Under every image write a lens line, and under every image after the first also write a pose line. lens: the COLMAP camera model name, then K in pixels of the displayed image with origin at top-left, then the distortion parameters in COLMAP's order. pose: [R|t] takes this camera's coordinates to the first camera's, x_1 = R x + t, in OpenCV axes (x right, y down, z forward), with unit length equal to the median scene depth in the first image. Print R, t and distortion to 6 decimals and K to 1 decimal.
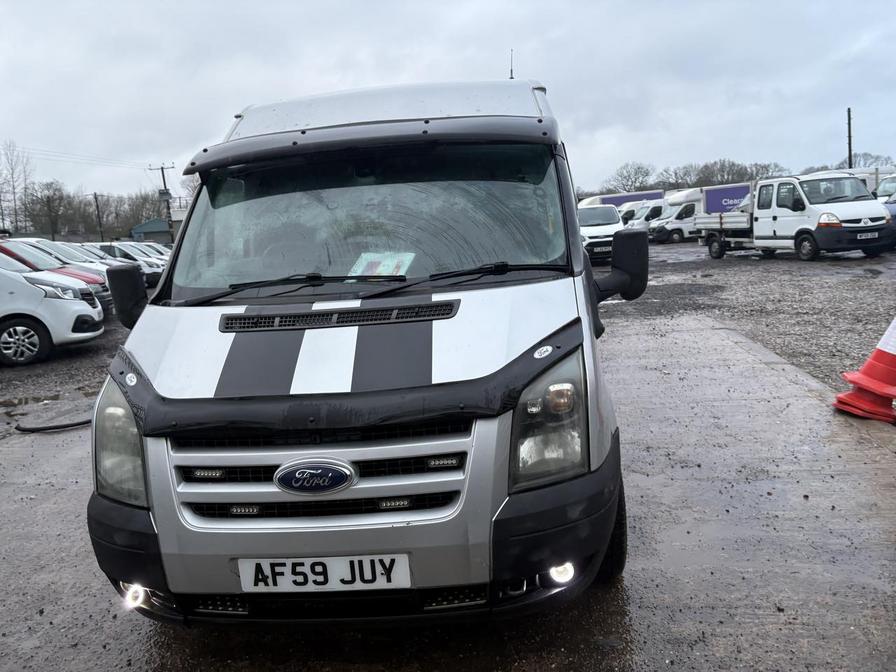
lens RADIAL K [[674.7, 0, 447.5], [0, 674.7, 328.9], [0, 0, 1]] dist [0.006735, 0.001289]
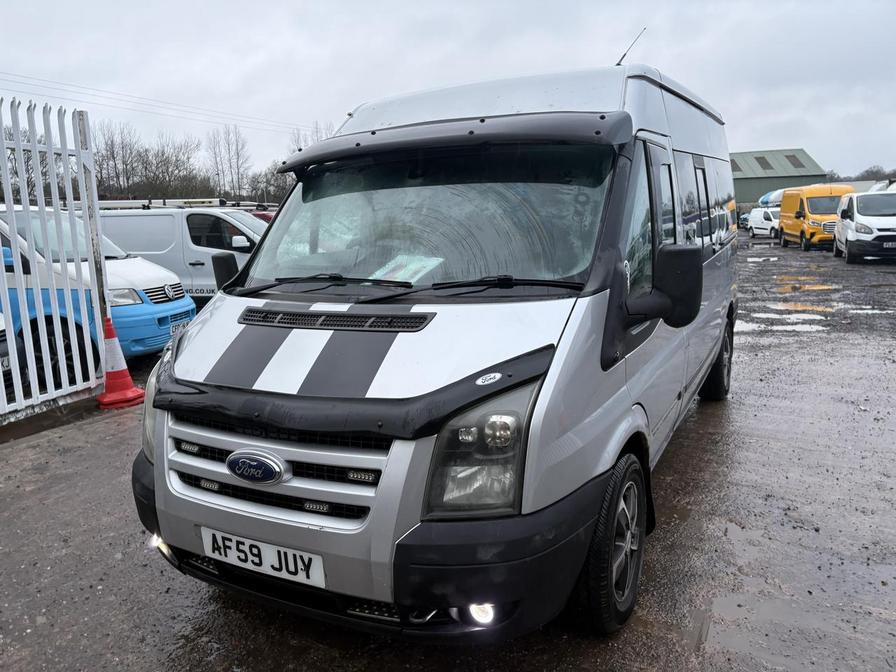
lens RADIAL K [[682.8, 0, 448.0], [0, 682.8, 336.0], [0, 0, 1]] dist [-0.000422, -0.002375]
pose [[0.915200, 0.103659, -0.389440, 0.458250], [-0.086352, 0.994350, 0.061738, -0.079465], [0.393640, -0.022874, 0.918980, 0.111268]]
